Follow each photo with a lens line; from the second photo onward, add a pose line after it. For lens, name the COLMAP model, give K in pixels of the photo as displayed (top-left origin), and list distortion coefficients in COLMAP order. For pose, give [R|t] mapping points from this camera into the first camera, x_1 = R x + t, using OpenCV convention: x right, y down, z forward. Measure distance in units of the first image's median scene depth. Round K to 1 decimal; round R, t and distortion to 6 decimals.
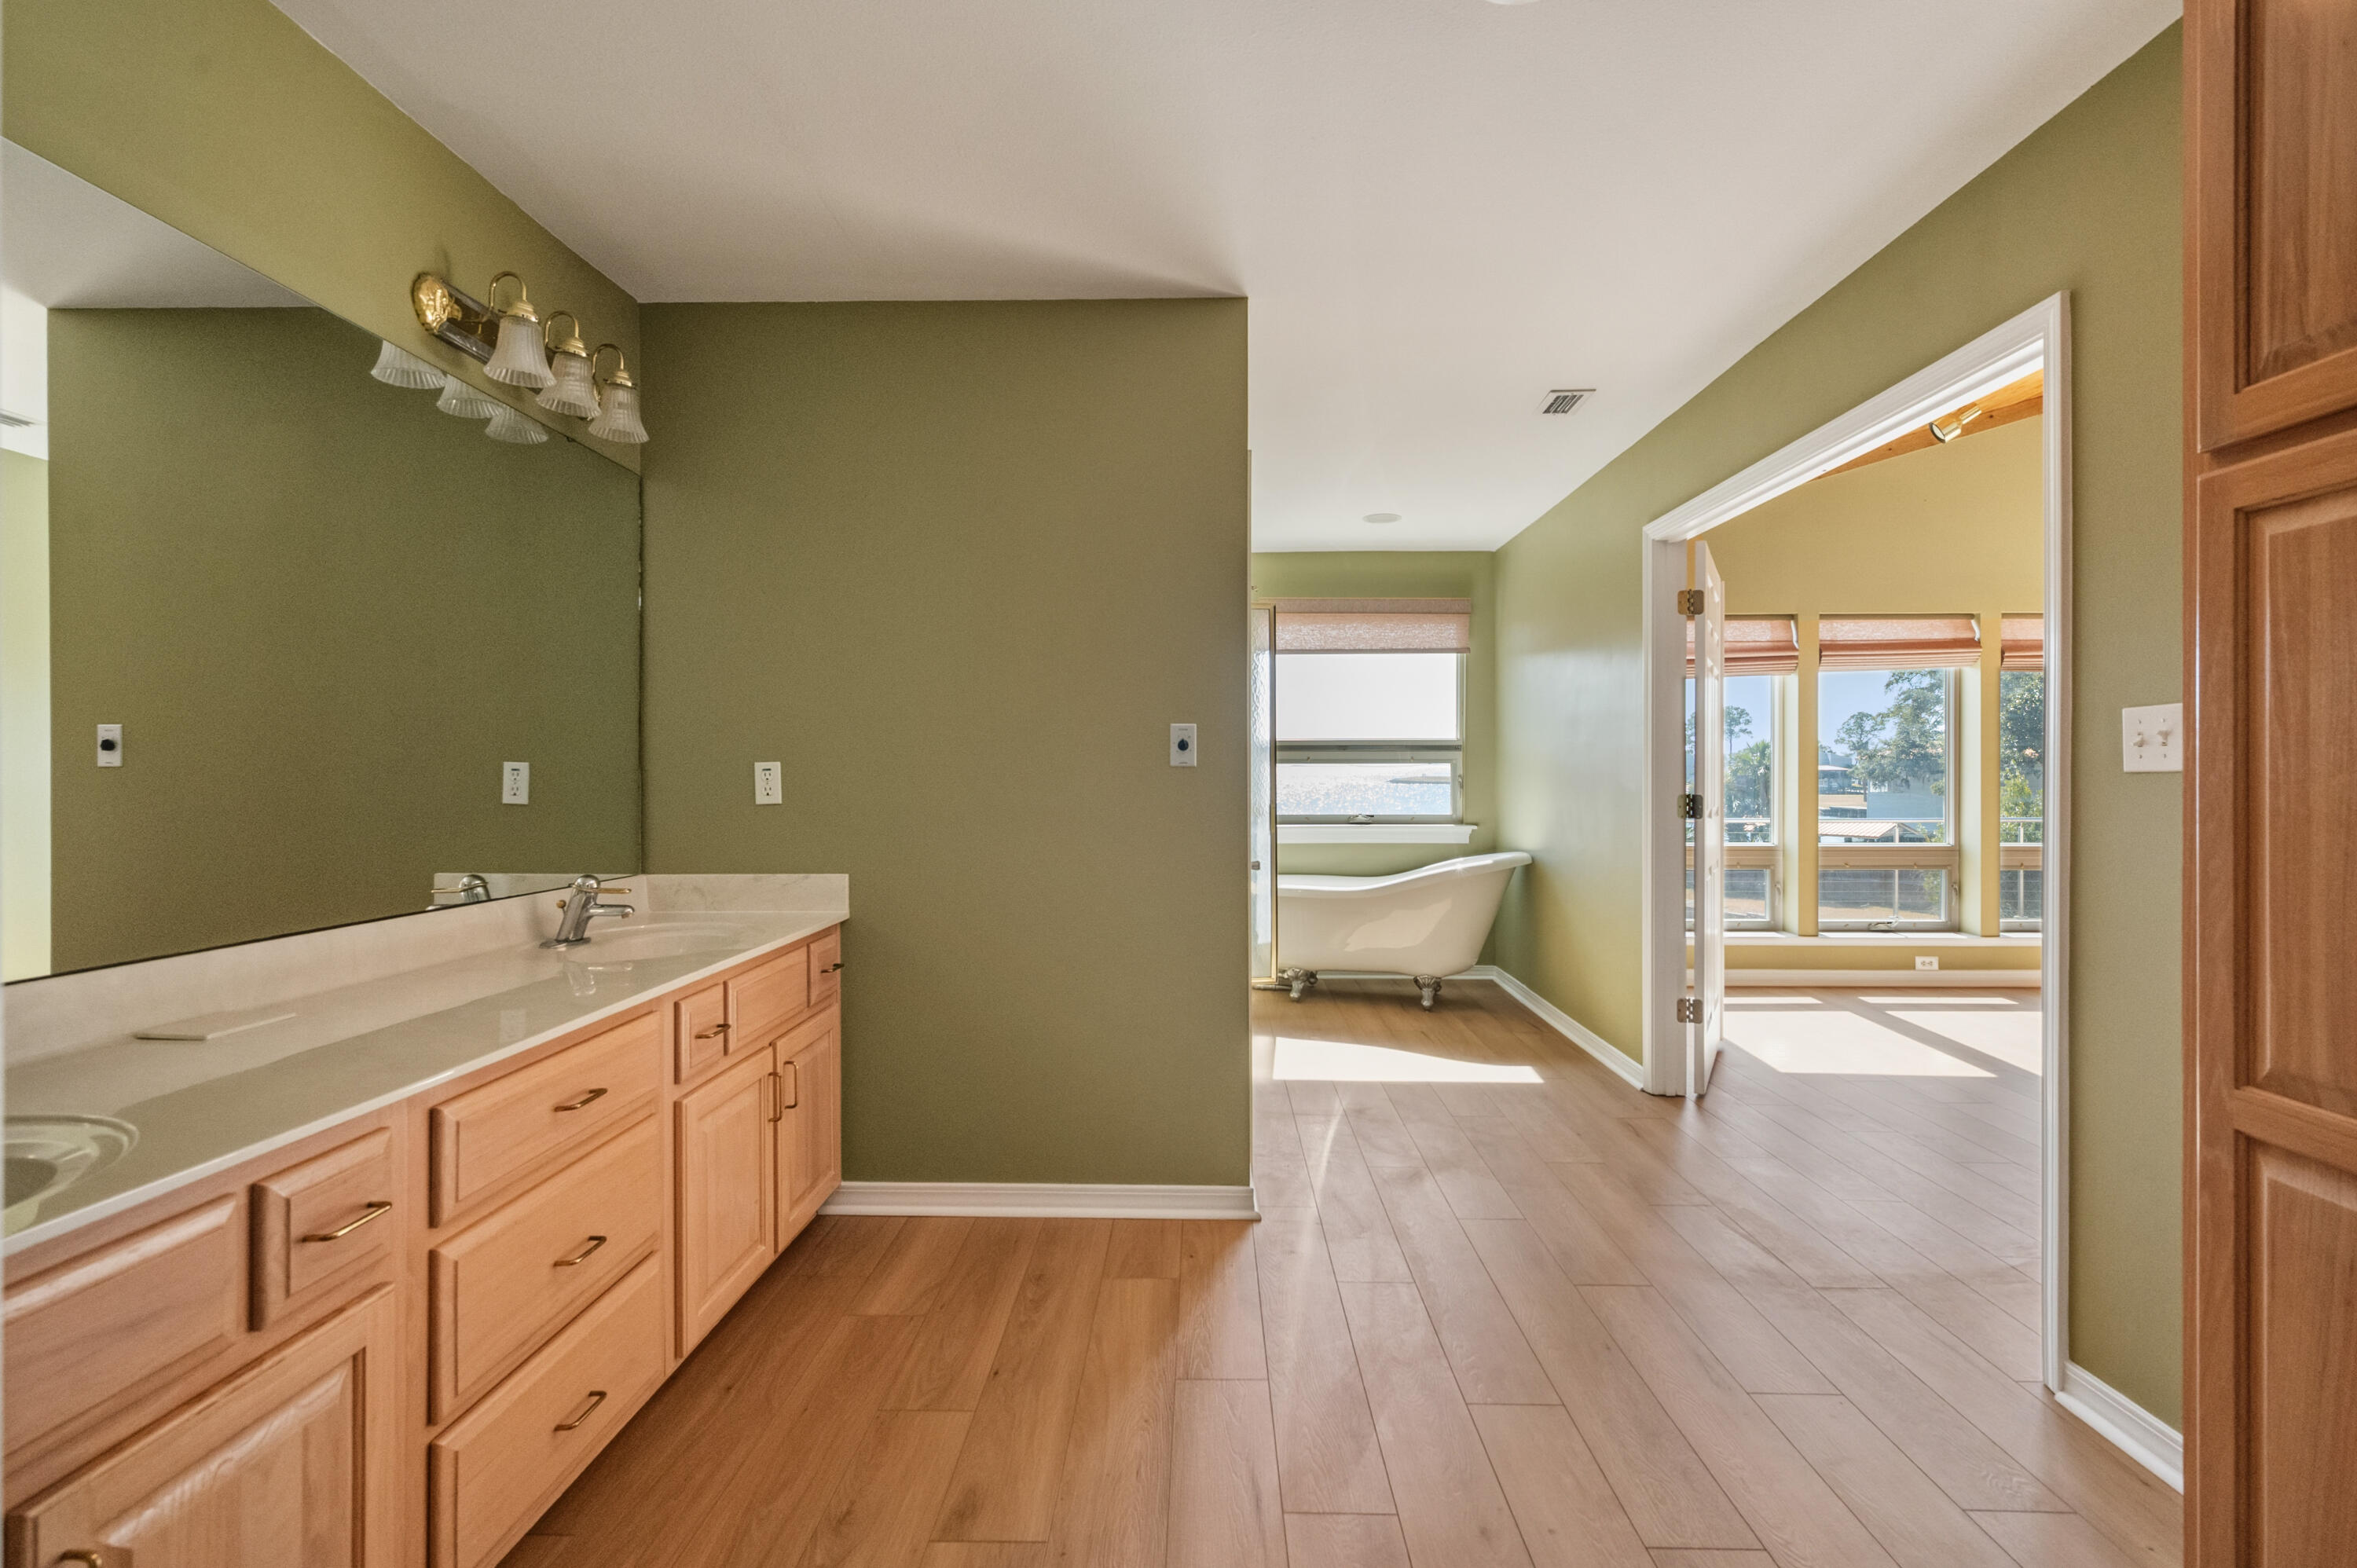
lens RADIAL K [[1095.9, 0, 1177.3], [0, 1095.9, 769.8], [0, 0, 1]] dist [0.000580, -0.001128]
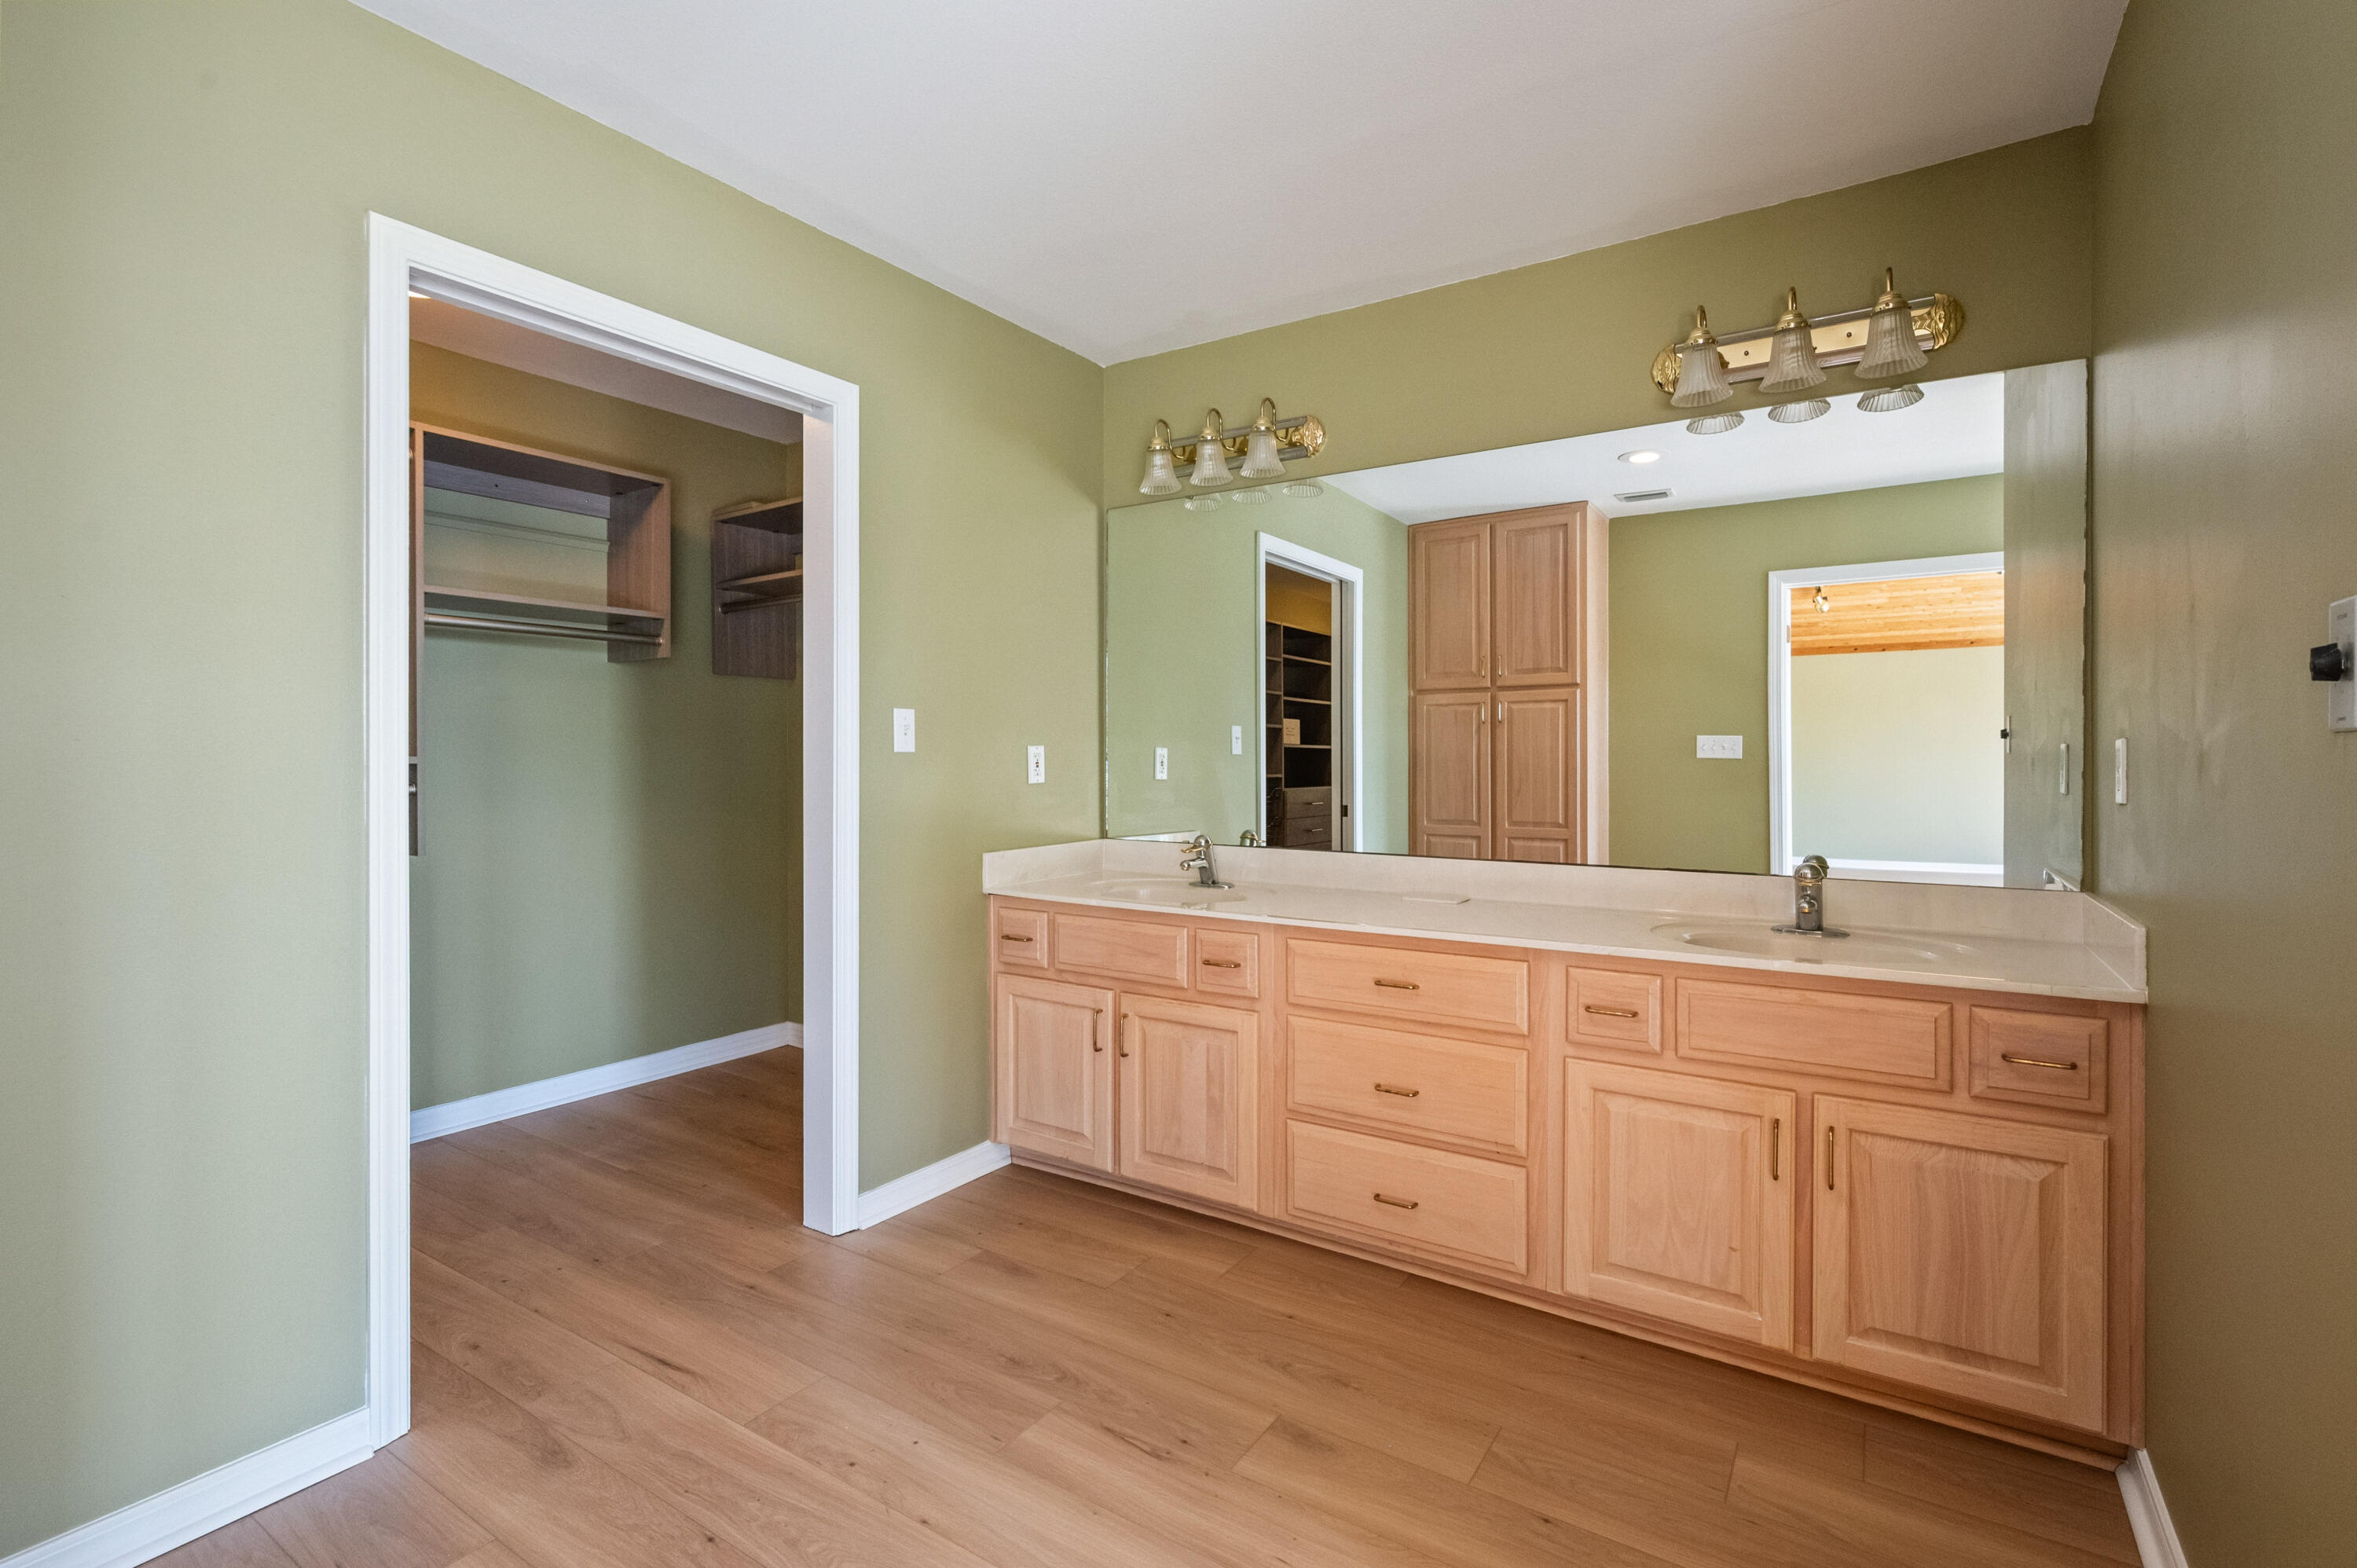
lens RADIAL K [[1095.9, 0, 1193.1], [0, 1095.9, 784.9], [0, 0, 1]] dist [0.000580, -0.001128]
pose [[-0.551129, 0.006617, -0.834394, 0.680008], [0.009981, 0.999949, 0.001337, 0.023441], [0.834360, -0.007591, -0.551167, 1.335870]]
